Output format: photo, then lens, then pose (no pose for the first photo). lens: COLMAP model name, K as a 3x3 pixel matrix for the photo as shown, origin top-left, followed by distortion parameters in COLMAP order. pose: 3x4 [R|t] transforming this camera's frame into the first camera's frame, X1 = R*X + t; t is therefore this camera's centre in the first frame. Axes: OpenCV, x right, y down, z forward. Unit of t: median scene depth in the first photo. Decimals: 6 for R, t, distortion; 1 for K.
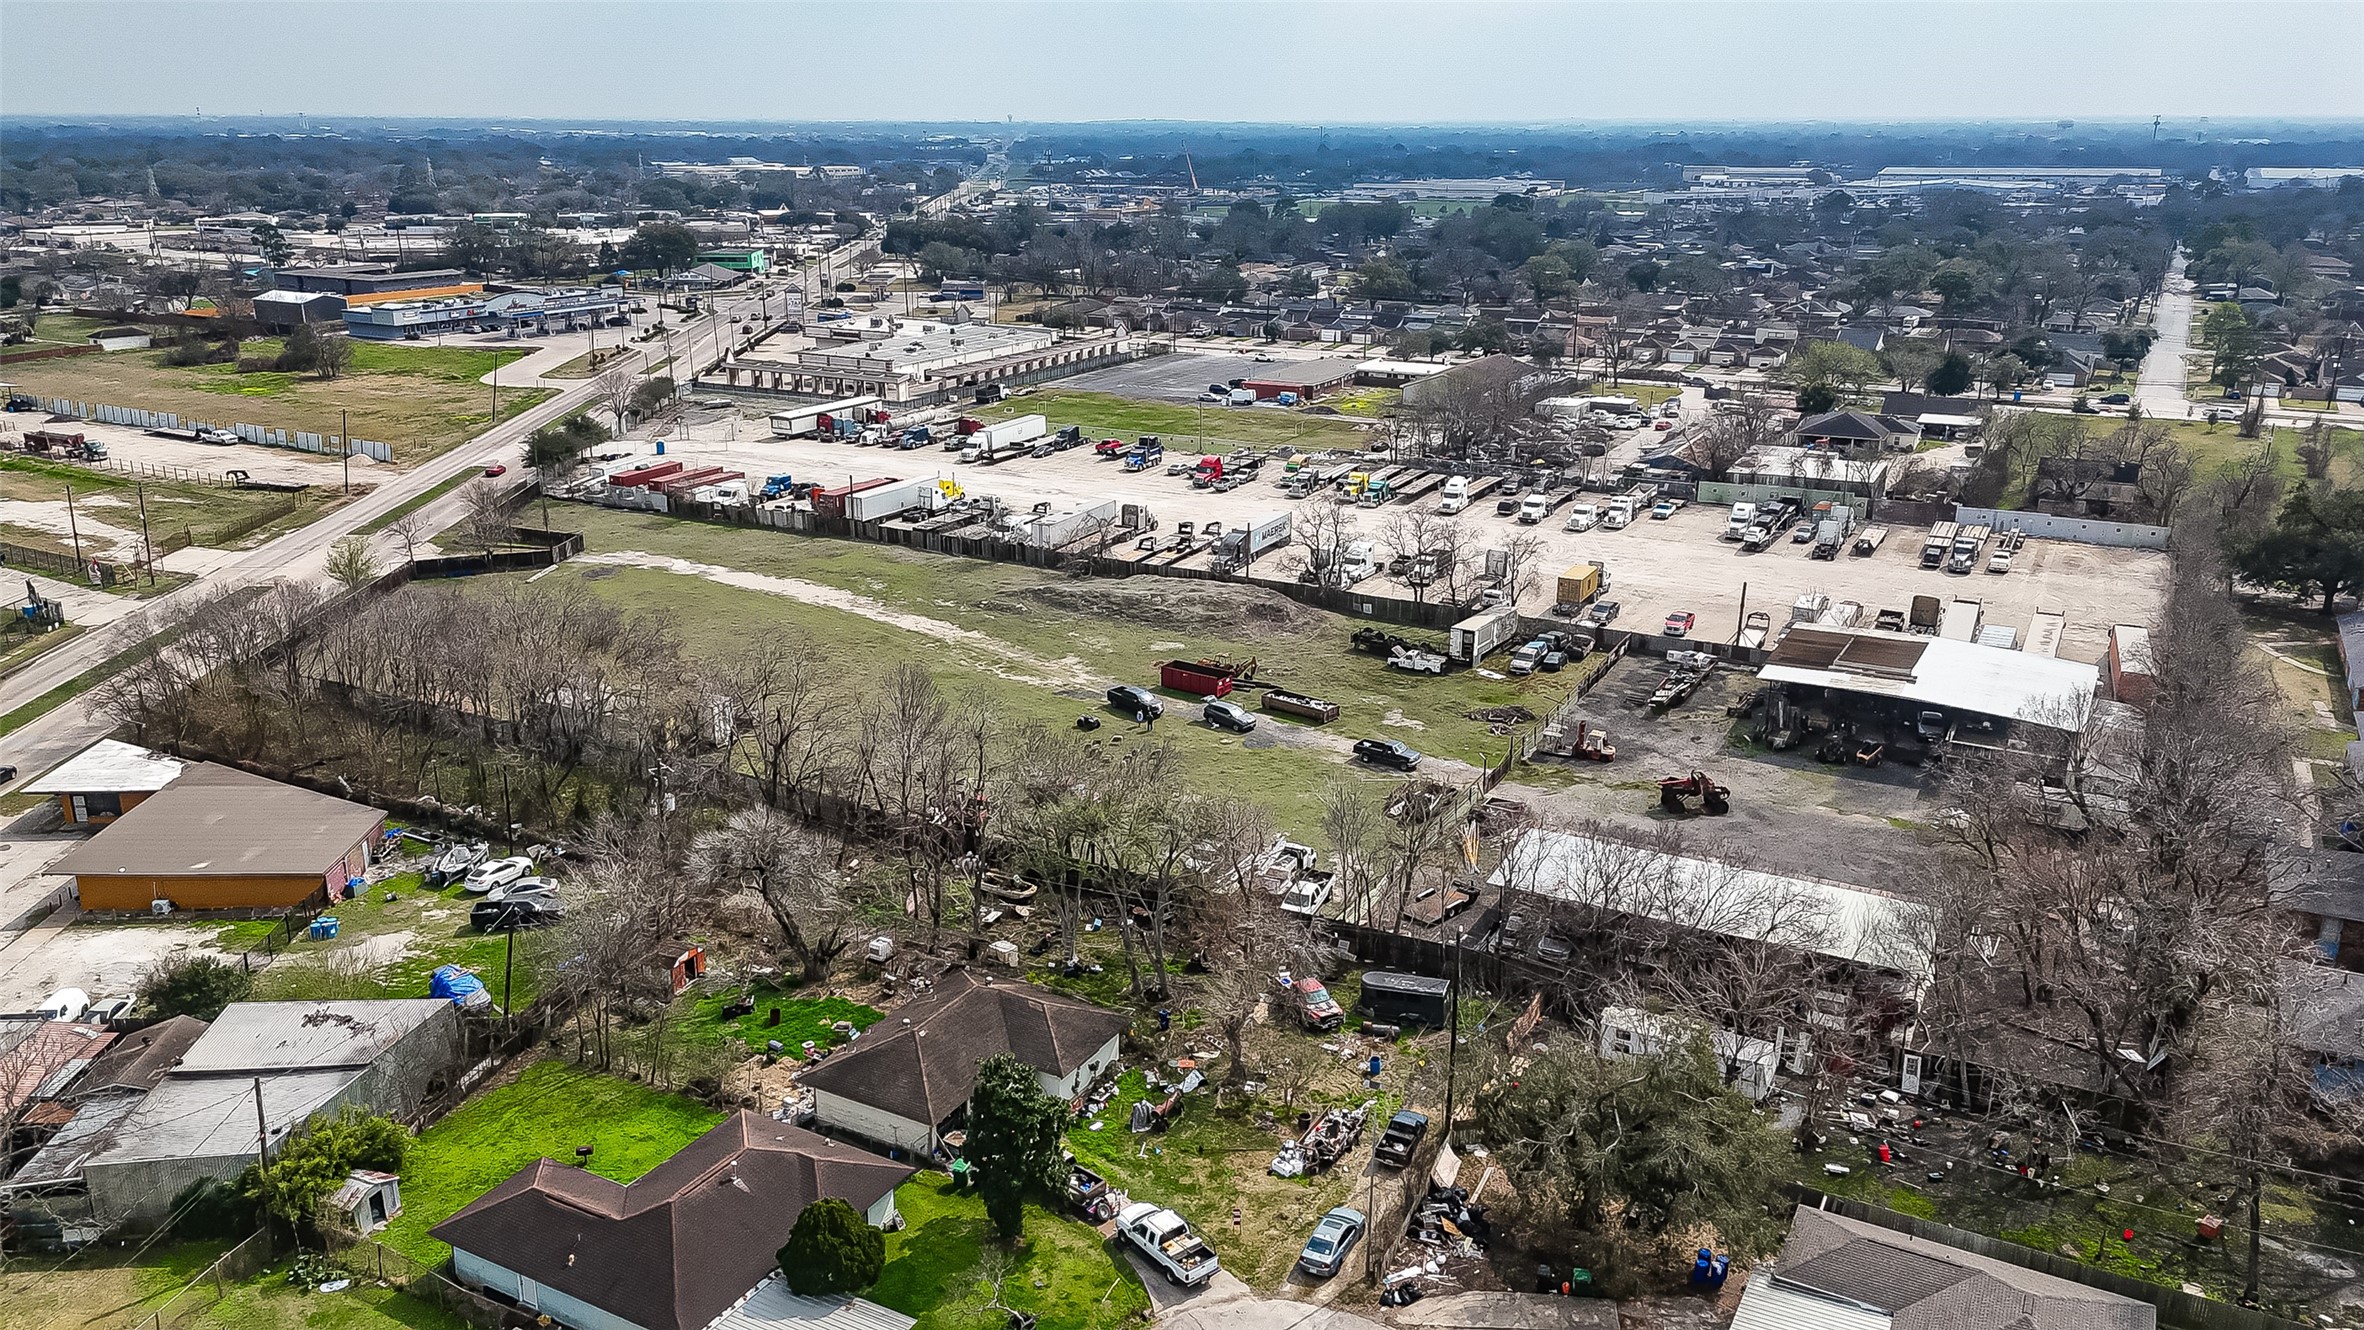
lens RADIAL K [[1735.9, 0, 1178.7], [0, 1735.9, 659.7], [0, 0, 1]] dist [0.090523, -0.091424]
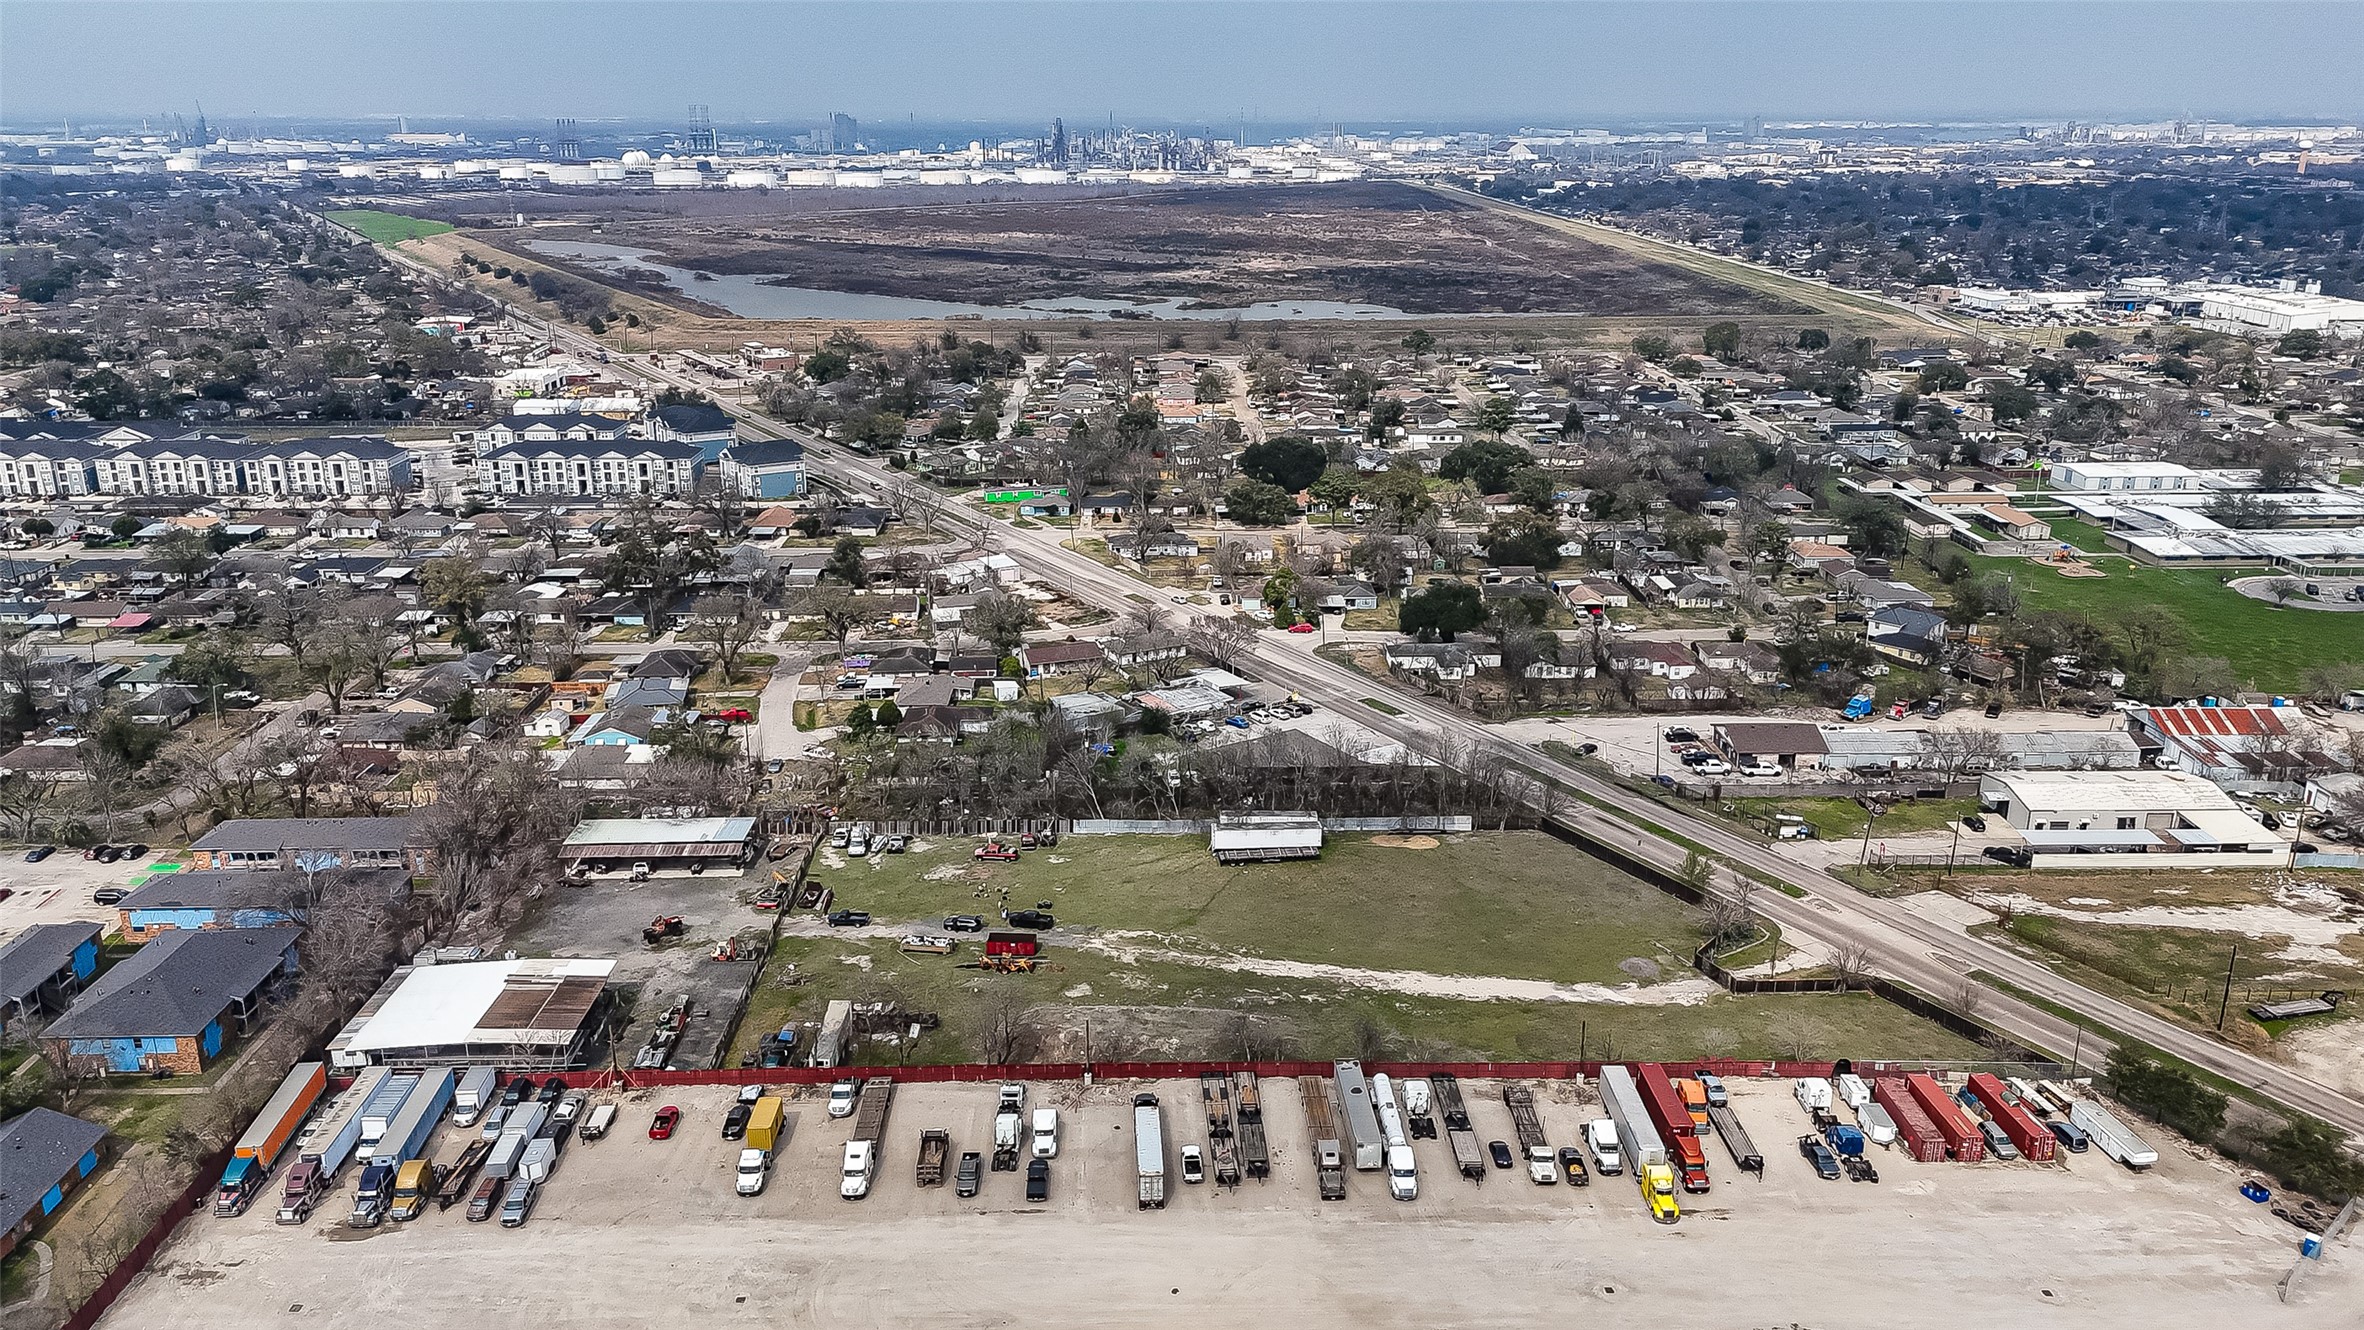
lens RADIAL K [[1735.9, 0, 1178.7], [0, 1735.9, 659.7], [0, 0, 1]] dist [0.090523, -0.091424]
pose [[-0.866139, 0.151621, -0.476250, 0.515789], [-0.147932, 0.832412, 0.534047, -0.929396], [0.477409, 0.533012, -0.698555, 1.869116]]
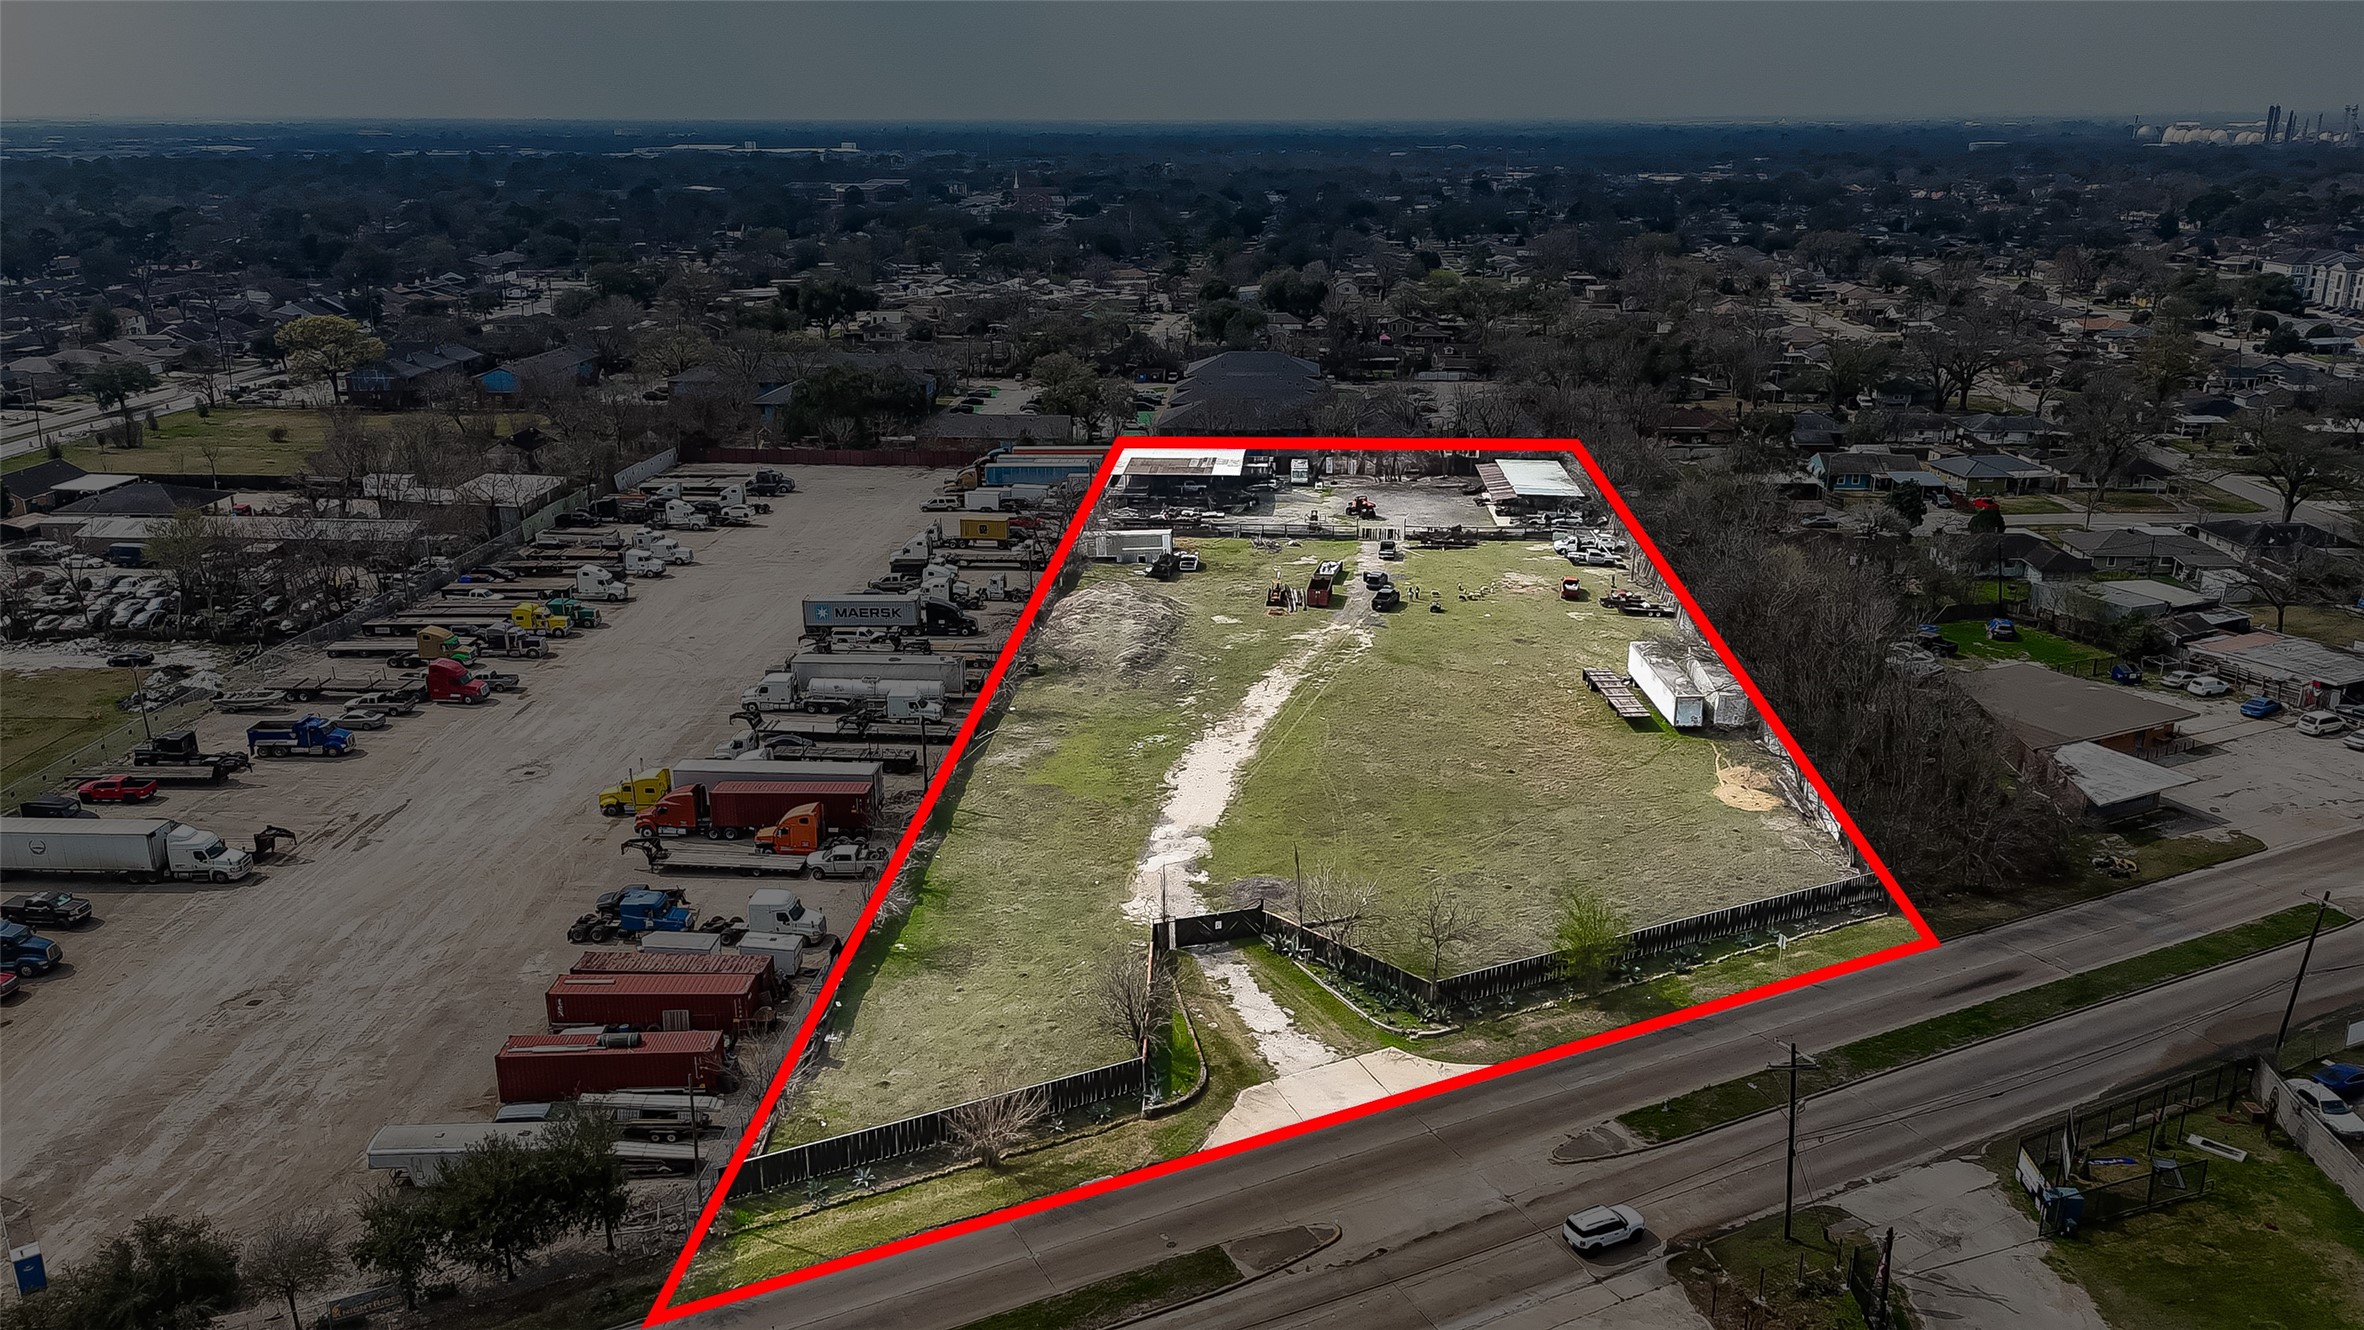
lens RADIAL K [[1735.9, 0, 1178.7], [0, 1735.9, 659.7], [0, 0, 1]] dist [0.090523, -0.091424]
pose [[-0.422127, -0.270874, 0.865122, -1.027190], [0.270804, 0.873063, 0.405496, -0.473850], [-0.865144, 0.405449, -0.295190, 1.437346]]
